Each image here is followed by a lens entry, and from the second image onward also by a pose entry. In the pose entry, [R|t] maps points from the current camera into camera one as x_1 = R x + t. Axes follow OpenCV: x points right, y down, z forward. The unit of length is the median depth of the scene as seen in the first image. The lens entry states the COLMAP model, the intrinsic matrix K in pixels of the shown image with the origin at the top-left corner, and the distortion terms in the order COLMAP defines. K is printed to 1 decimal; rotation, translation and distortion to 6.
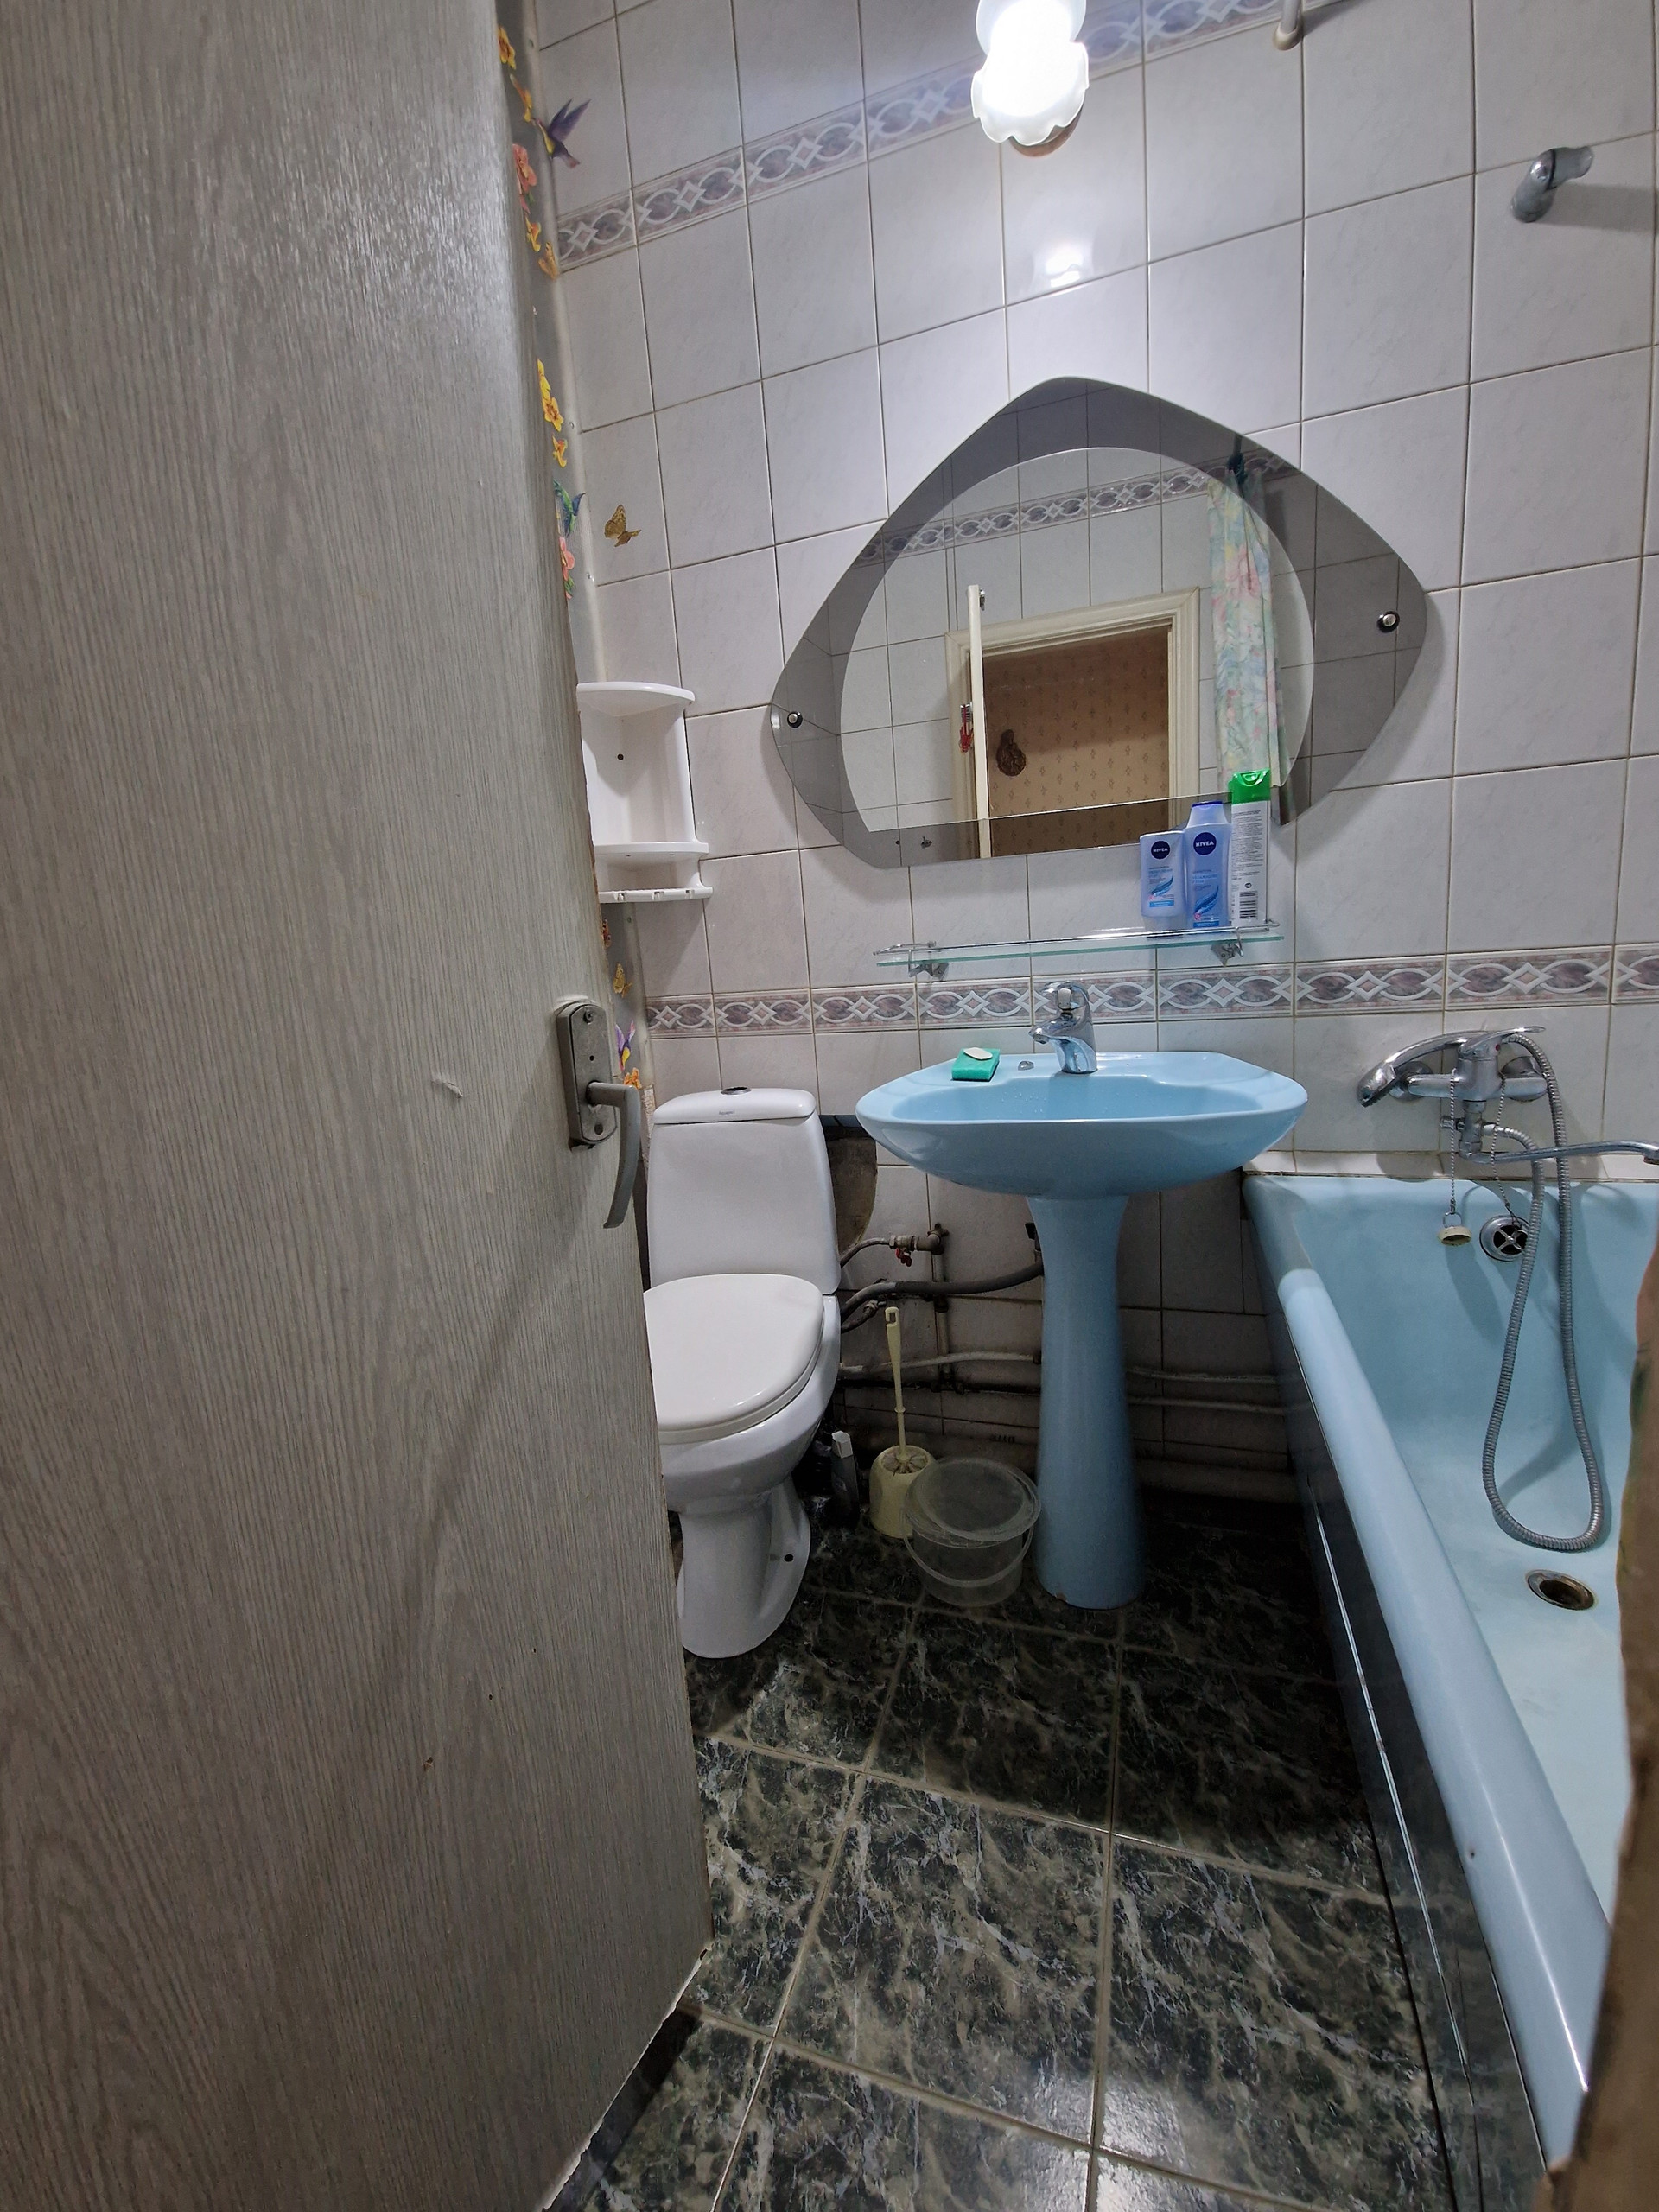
lens RADIAL K [[903.9, 0, 829.5], [0, 903.9, 1106.0], [0, 0, 1]] dist [-0.001905, -0.000908]
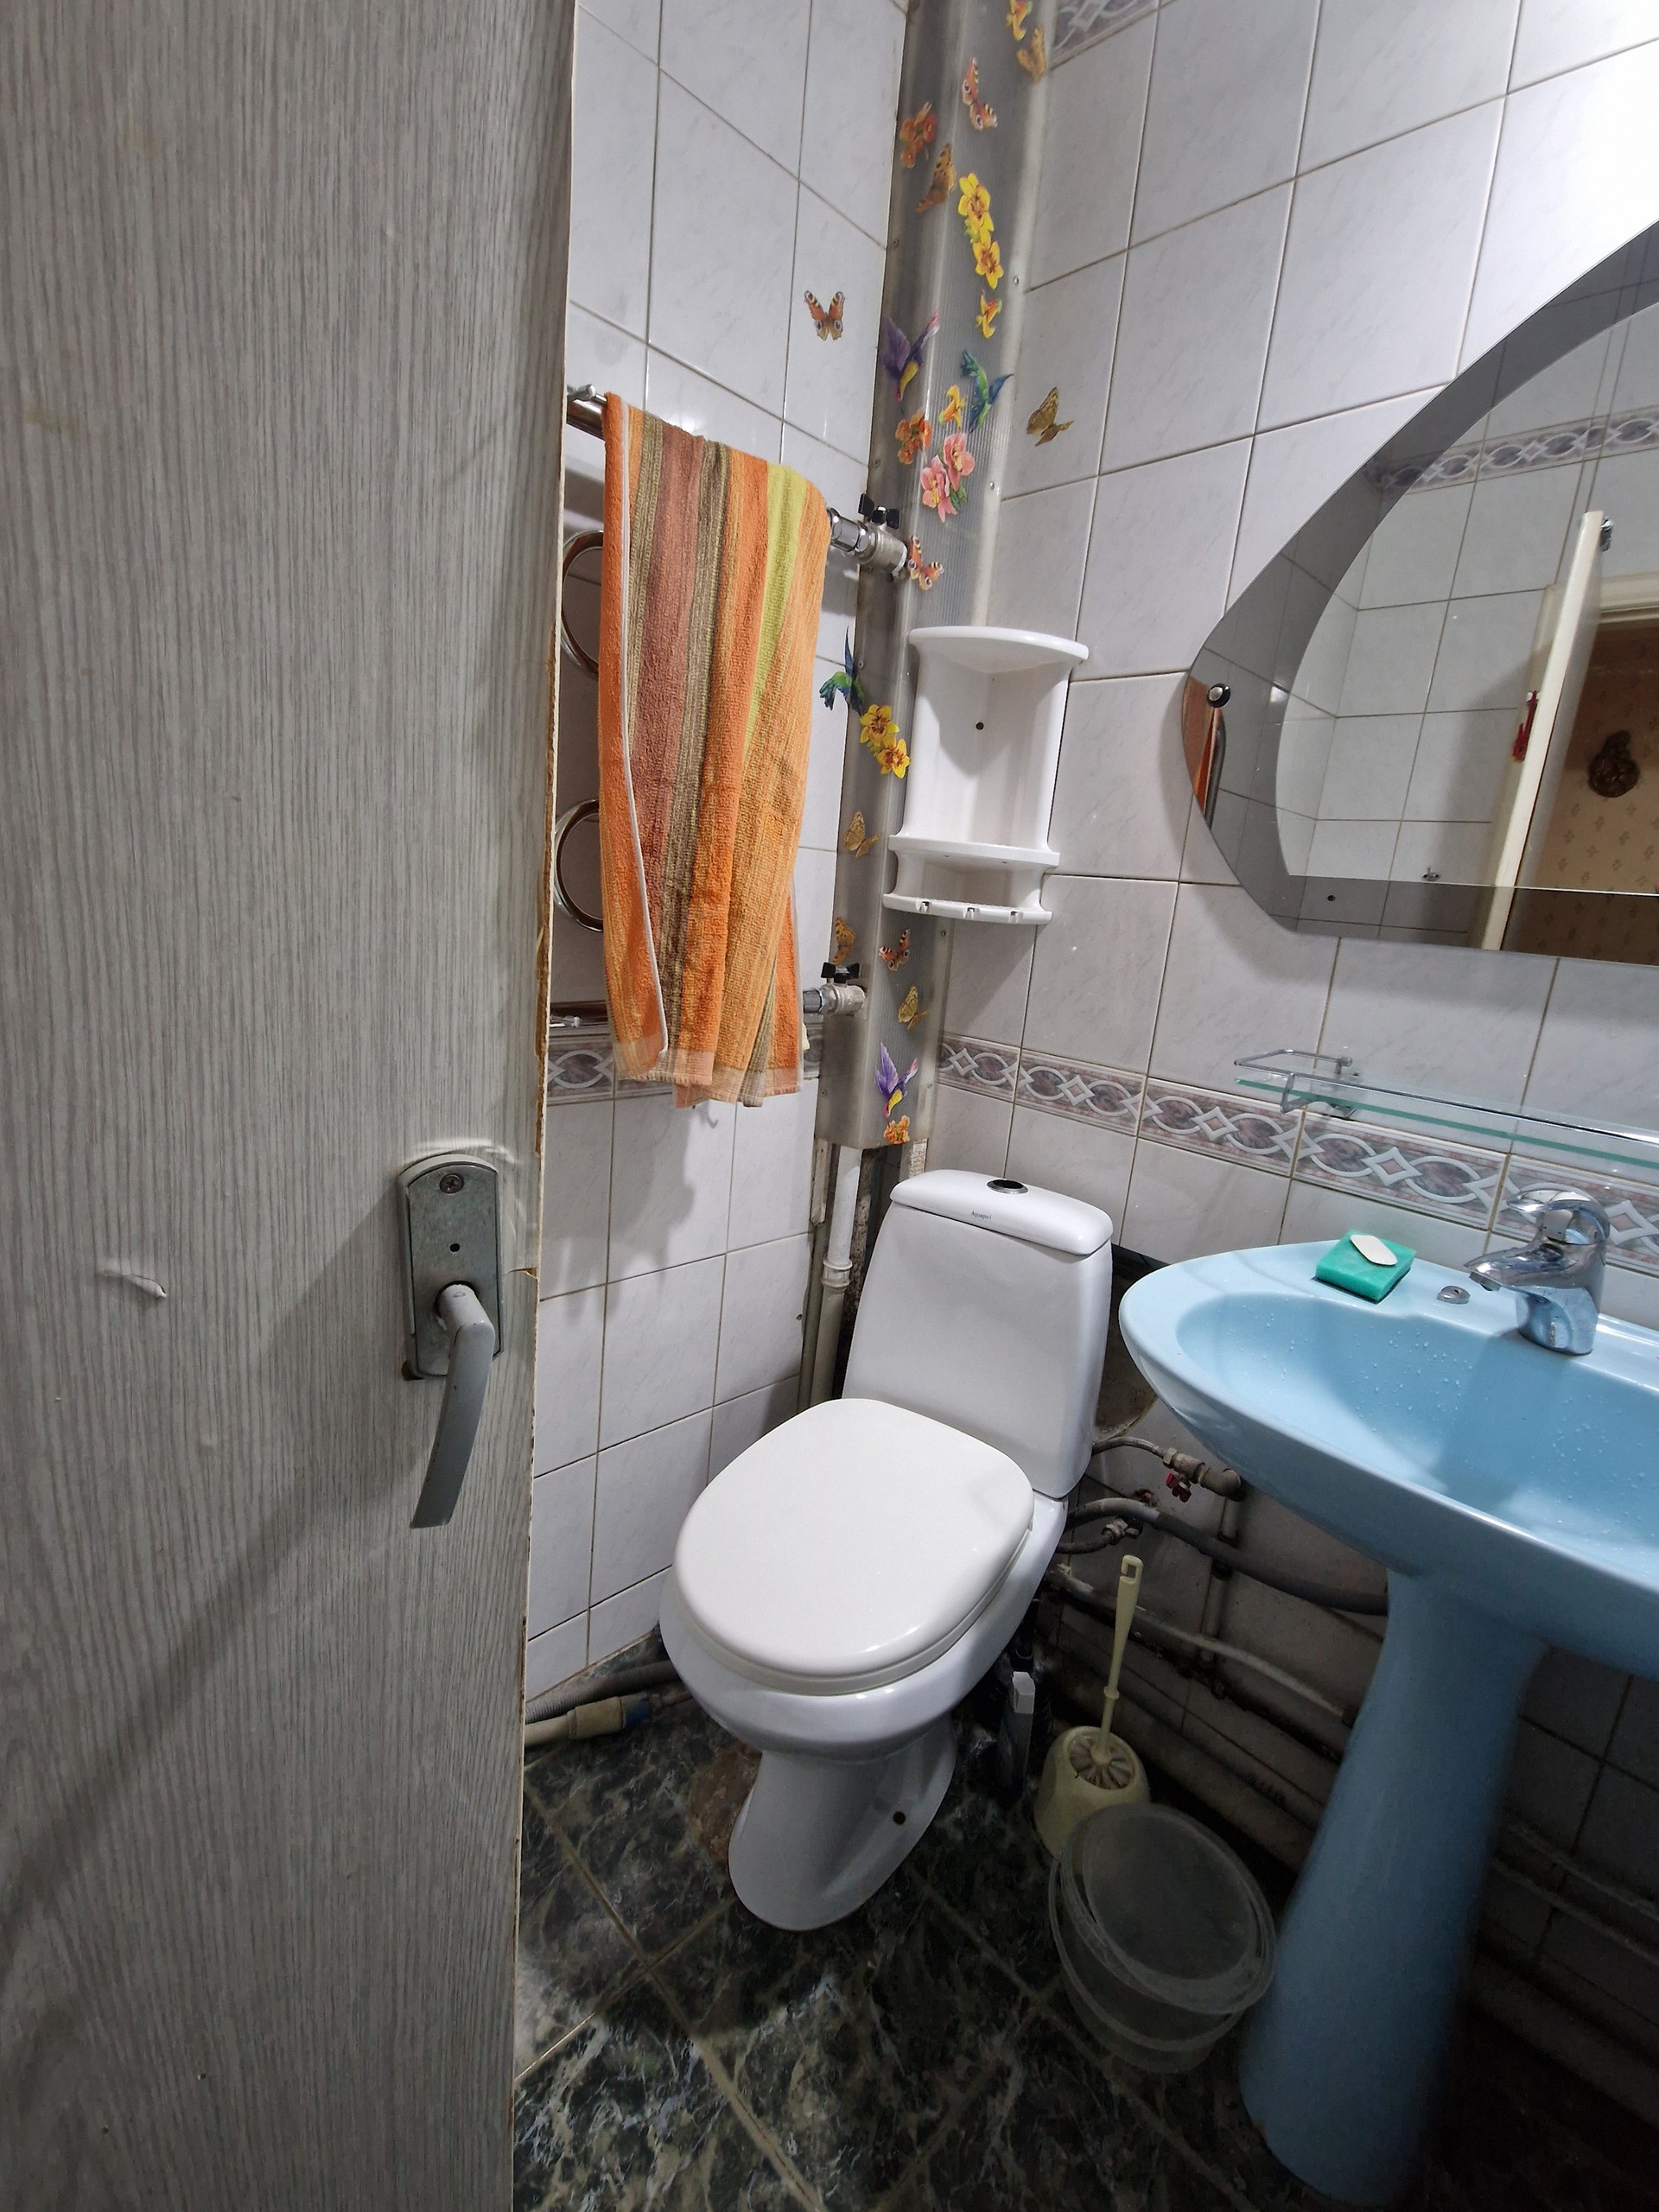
lens RADIAL K [[944.5, 0, 837.8], [0, 944.5, 1108.0], [0, 0, 1]] dist [0.004954, -0.005359]
pose [[0.882811, 0.252889, -0.395844, 0.067141], [-0.244638, 0.966927, 0.072139, -0.104138], [0.400995, 0.033154, 0.915480, 0.232843]]
